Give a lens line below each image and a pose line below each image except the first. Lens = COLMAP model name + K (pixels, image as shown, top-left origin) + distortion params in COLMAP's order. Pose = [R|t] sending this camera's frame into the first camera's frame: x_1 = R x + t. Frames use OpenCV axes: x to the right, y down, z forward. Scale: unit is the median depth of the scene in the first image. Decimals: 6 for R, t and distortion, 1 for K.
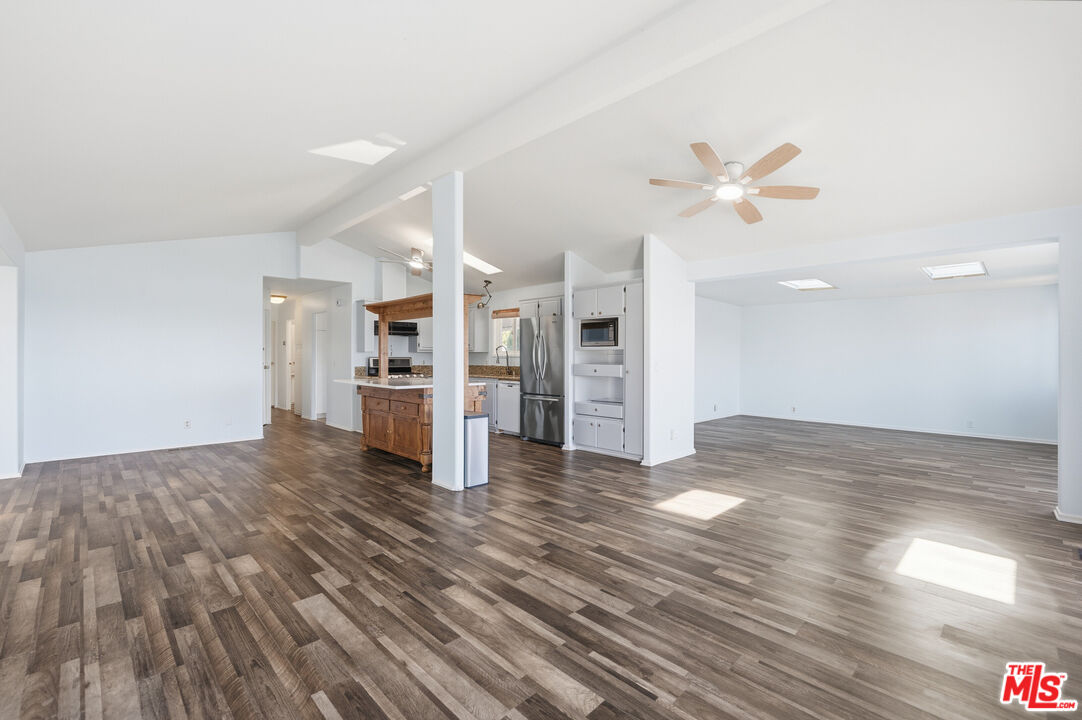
lens RADIAL K [[475.2, 0, 541.0], [0, 475.2, 360.0], [0, 0, 1]] dist [0.001403, 0.000145]
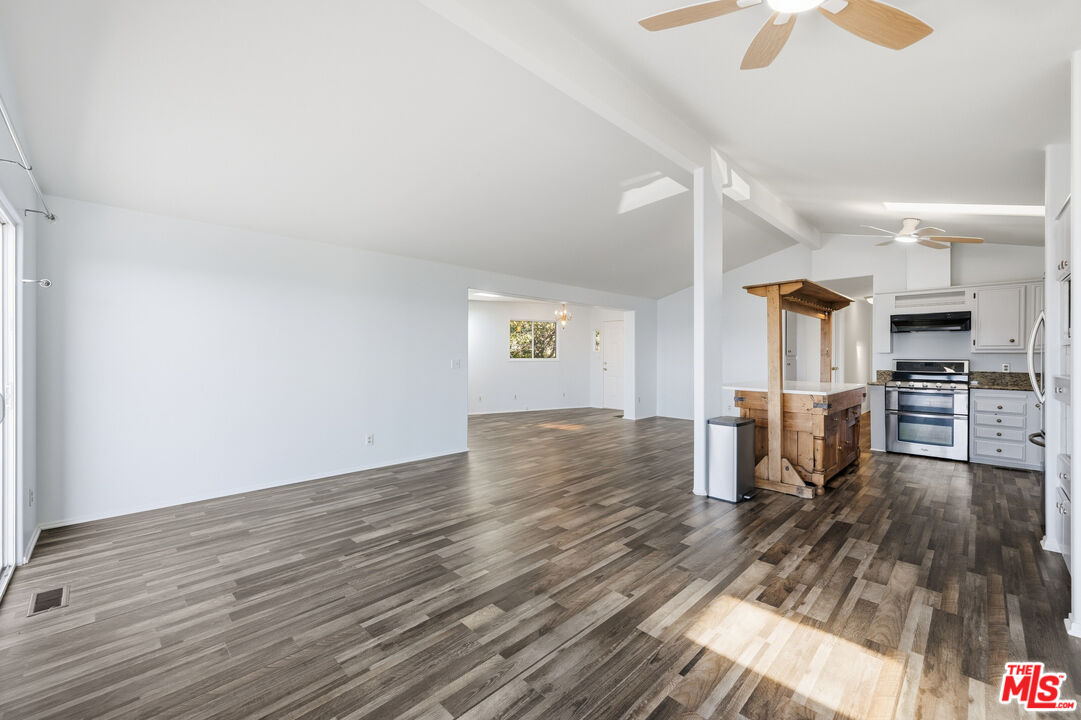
lens RADIAL K [[432.1, 0, 540.5], [0, 432.1, 360.0], [0, 0, 1]] dist [-0.001246, -0.000293]
pose [[0.010190, 0.005756, -0.999932, 0.948413], [-0.014031, 0.999886, 0.005613, -0.003251], [0.999850, 0.013973, 0.010270, 0.886822]]
